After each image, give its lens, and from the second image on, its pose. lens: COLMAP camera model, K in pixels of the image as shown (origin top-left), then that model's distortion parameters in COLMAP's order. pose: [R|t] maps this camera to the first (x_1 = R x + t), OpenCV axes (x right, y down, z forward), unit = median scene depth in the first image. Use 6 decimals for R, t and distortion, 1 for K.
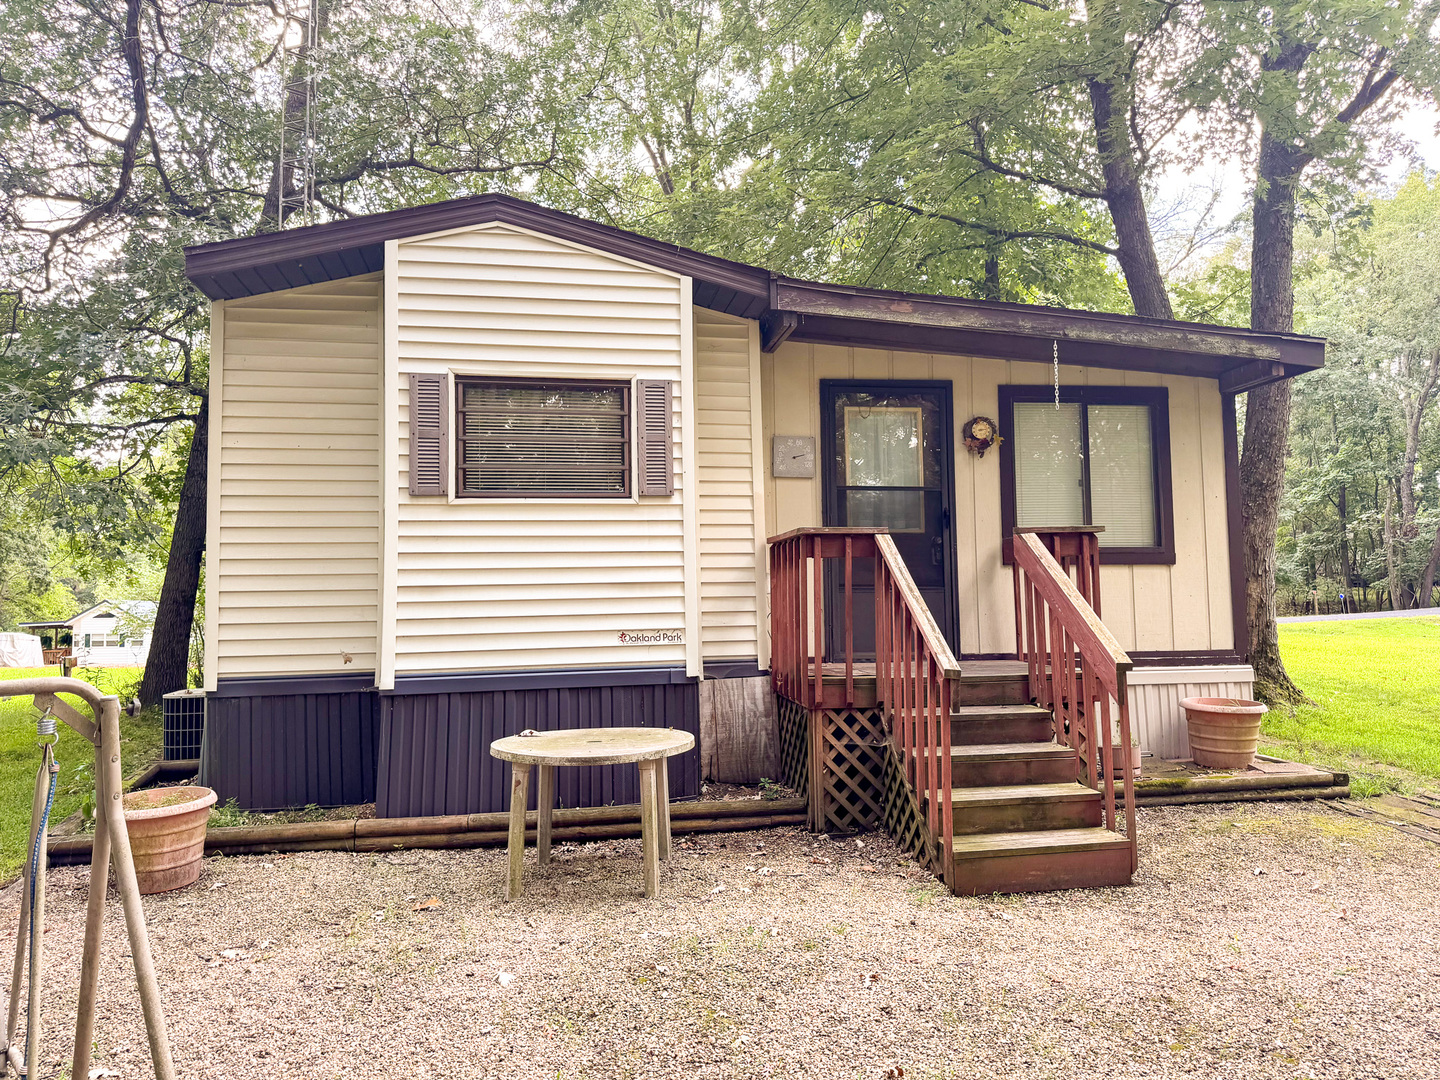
lens RADIAL K [[1009.4, 0, 718.2], [0, 1009.4, 531.2], [0, 0, 1]] dist [0.036119, -0.003499]
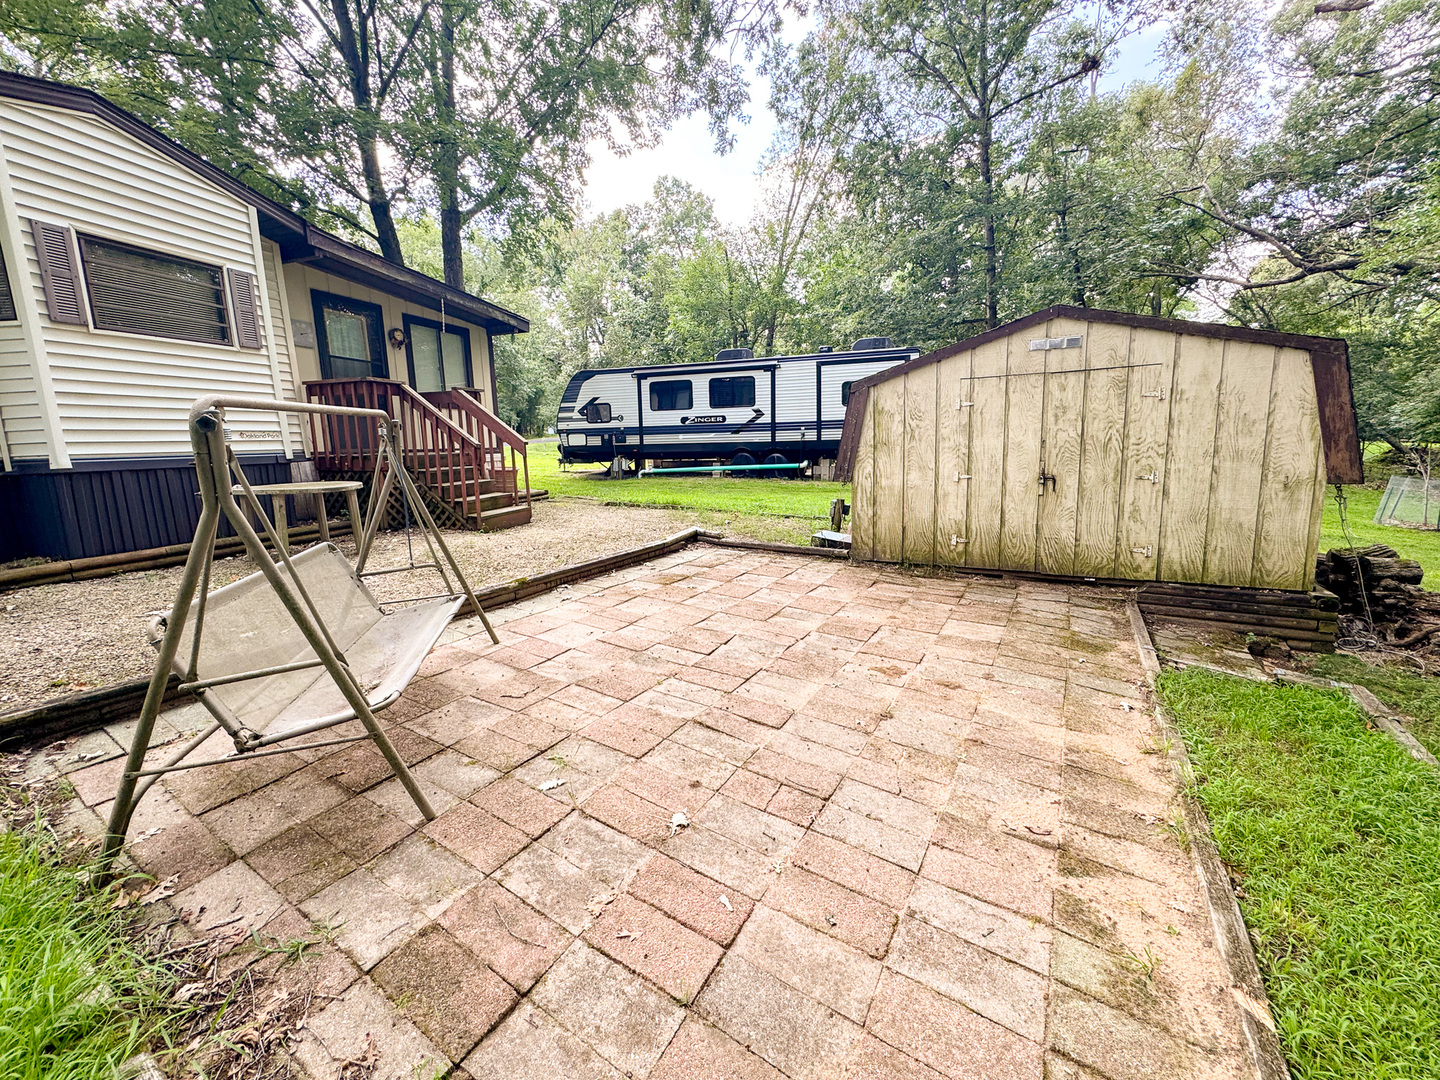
lens RADIAL K [[572.2, 0, 717.4], [0, 572.2, 541.6], [0, 0, 1]] dist [-0.000542, -0.000875]
pose [[0.469465, -0.145035, 0.870958, -0.556237], [-0.054674, 0.979749, 0.192621, 0.052577], [-0.881257, -0.138047, 0.452028, -0.126393]]
